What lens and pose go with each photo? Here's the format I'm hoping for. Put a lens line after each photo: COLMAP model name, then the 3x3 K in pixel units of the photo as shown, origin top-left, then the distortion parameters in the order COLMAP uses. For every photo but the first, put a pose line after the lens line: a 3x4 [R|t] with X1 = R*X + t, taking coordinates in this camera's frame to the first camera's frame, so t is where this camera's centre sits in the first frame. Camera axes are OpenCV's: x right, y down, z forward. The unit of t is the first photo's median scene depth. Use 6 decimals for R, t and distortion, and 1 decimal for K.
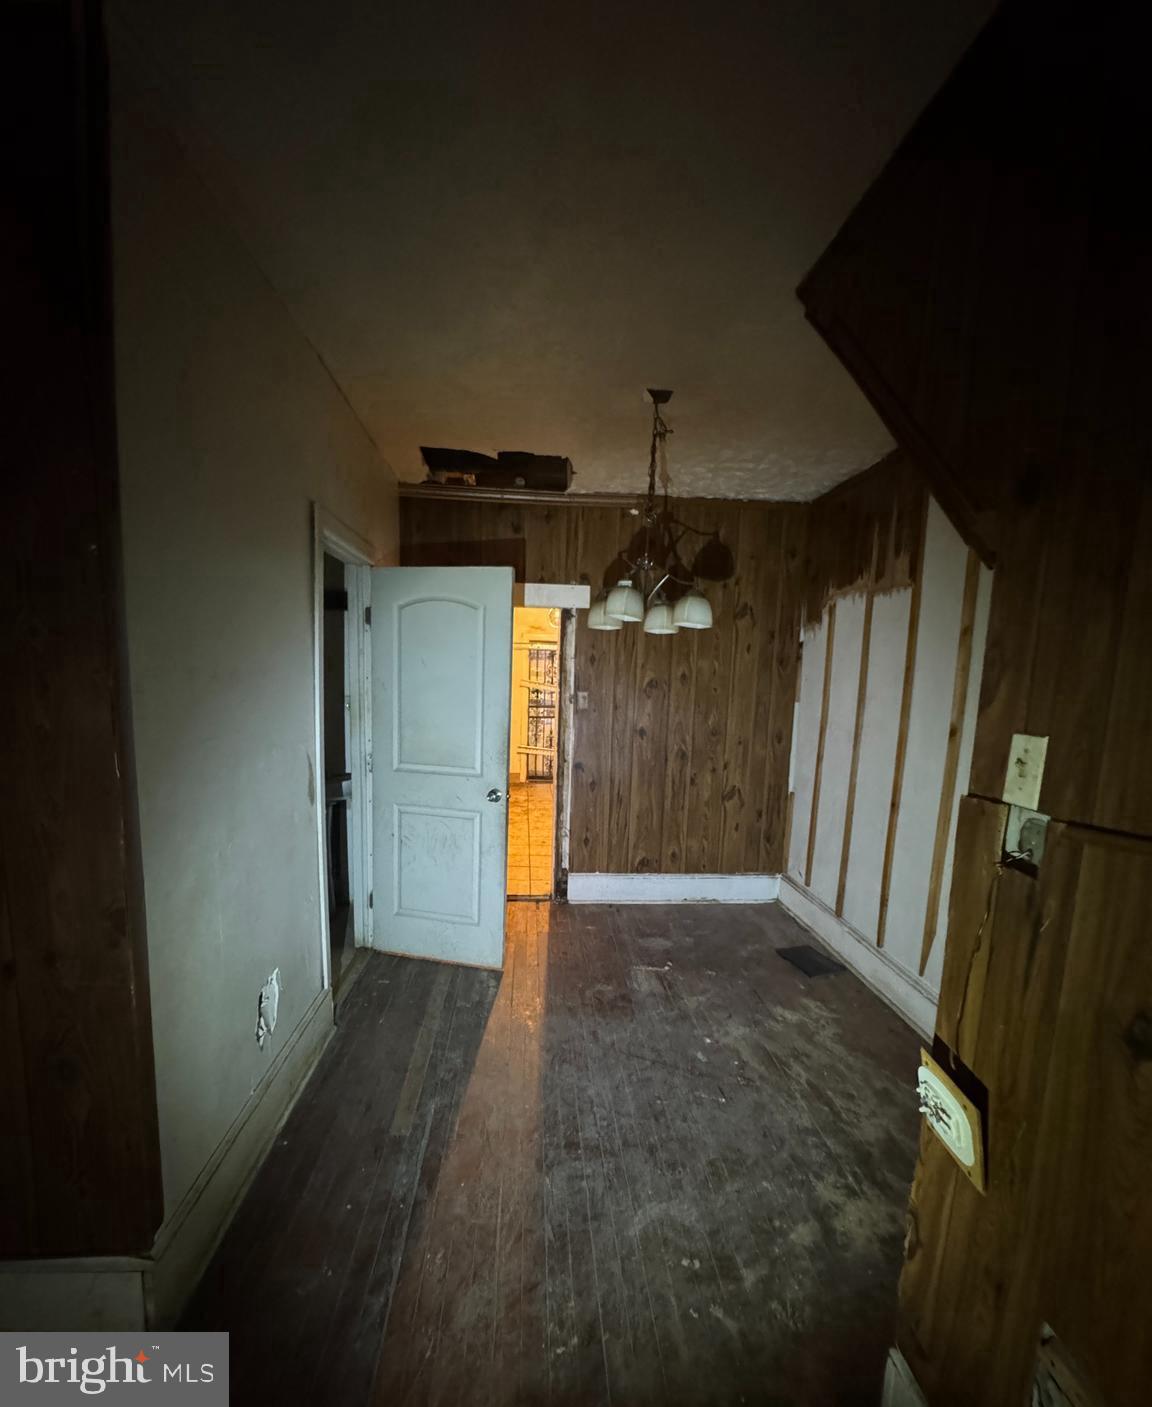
lens RADIAL K [[624.1, 0, 577.1], [0, 624.1, 763.5], [0, 0, 1]] dist [0.001445, 0.000029]
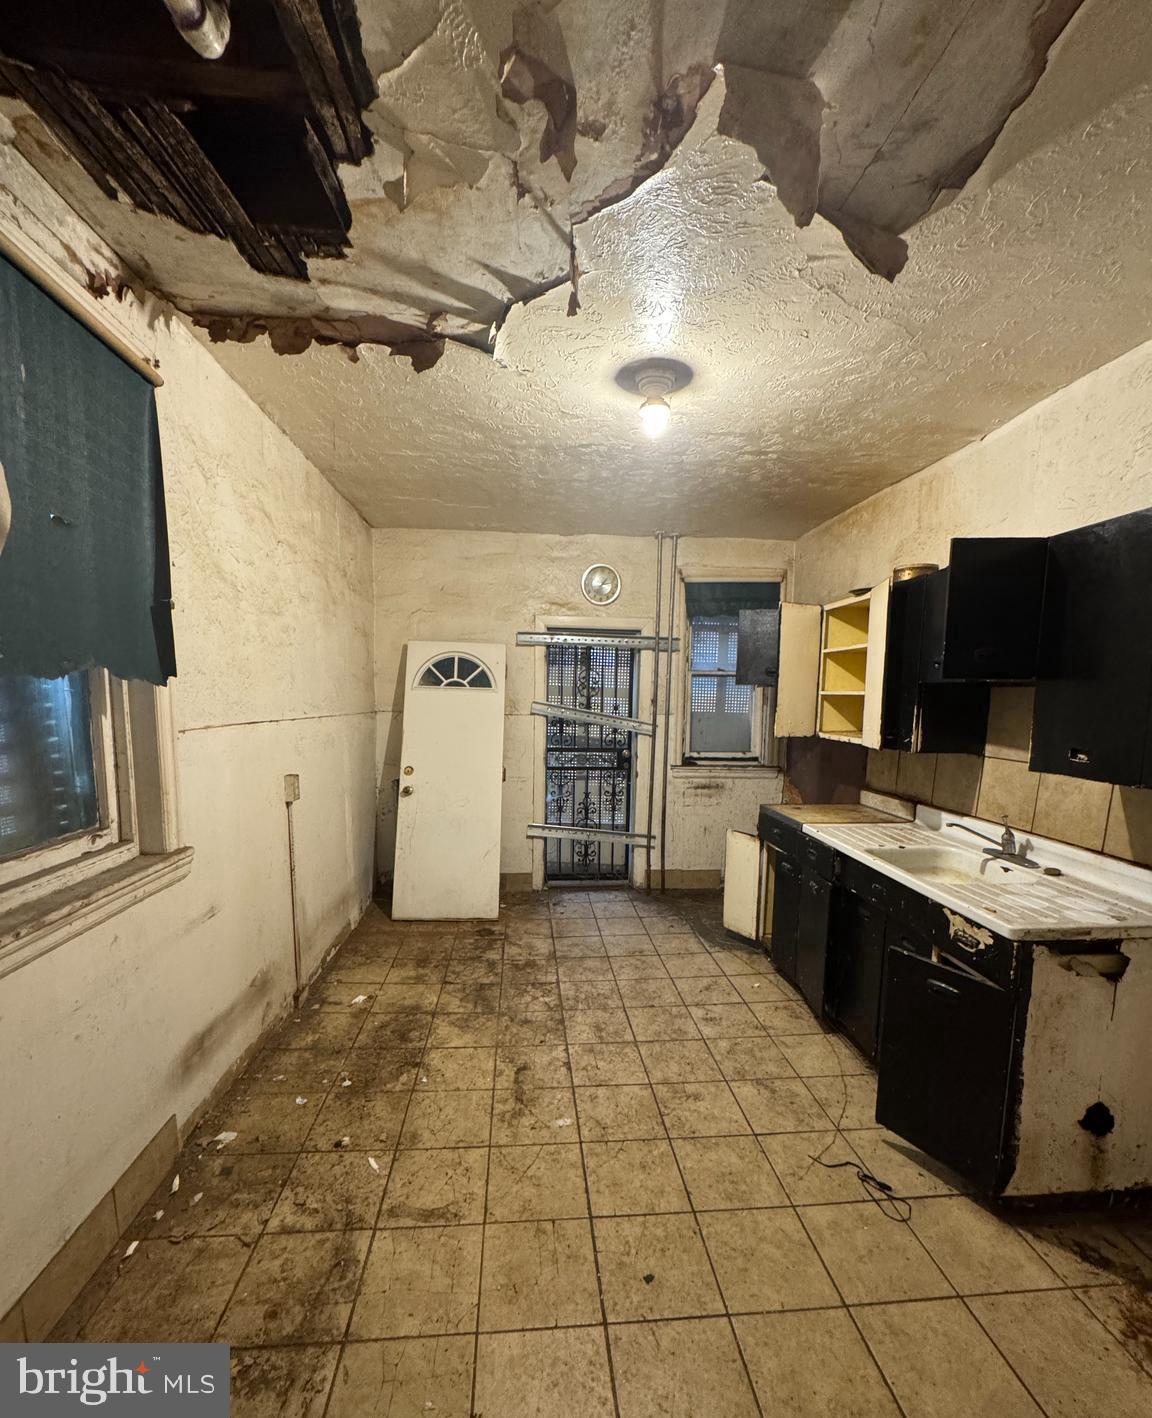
lens RADIAL K [[615.2, 0, 576.4], [0, 615.2, 758.0], [0, 0, 1]] dist [-0.002817, 0.000018]
pose [[0.999852, -0.016249, 0.005584, -0.118625], [0.016423, 0.999334, -0.032599, -0.144454], [-0.005050, 0.032686, 0.999453, 1.003135]]
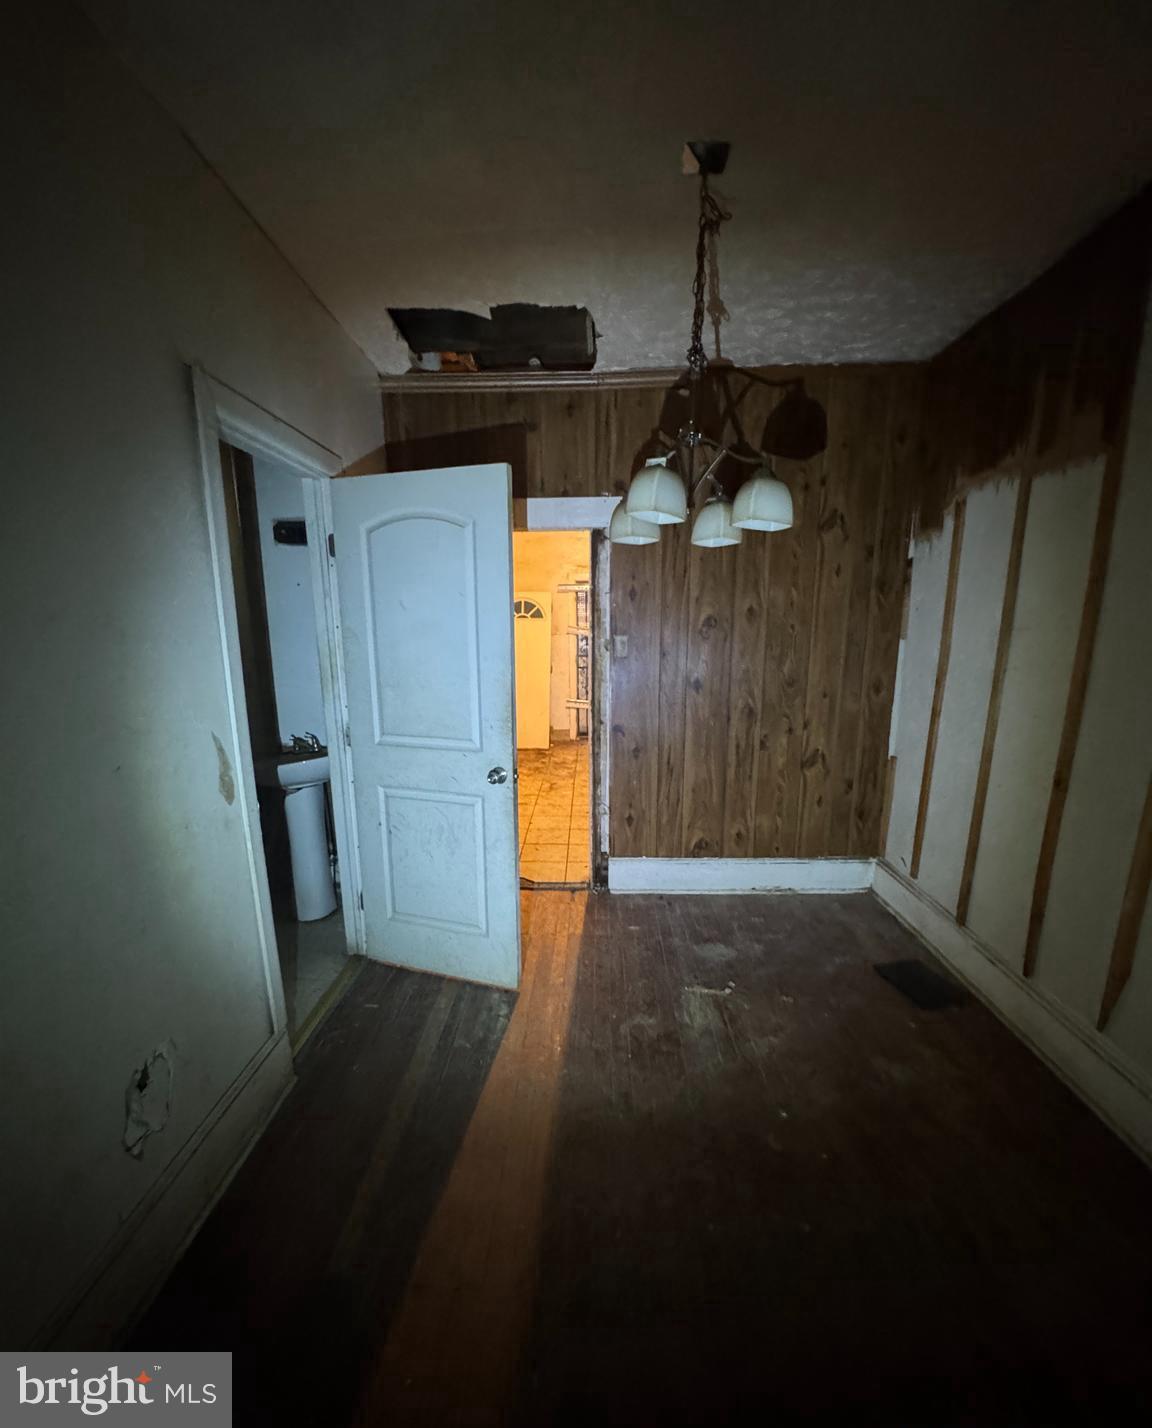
lens RADIAL K [[619.5, 0, 576.4], [0, 619.5, 763.3], [0, 0, 1]] dist [-0.002817, 0.000018]
pose [[0.993857, -0.014308, -0.109744, 0.037985], [0.023263, 0.996462, 0.080755, -0.018395], [0.108201, -0.082812, 0.990674, 0.204600]]
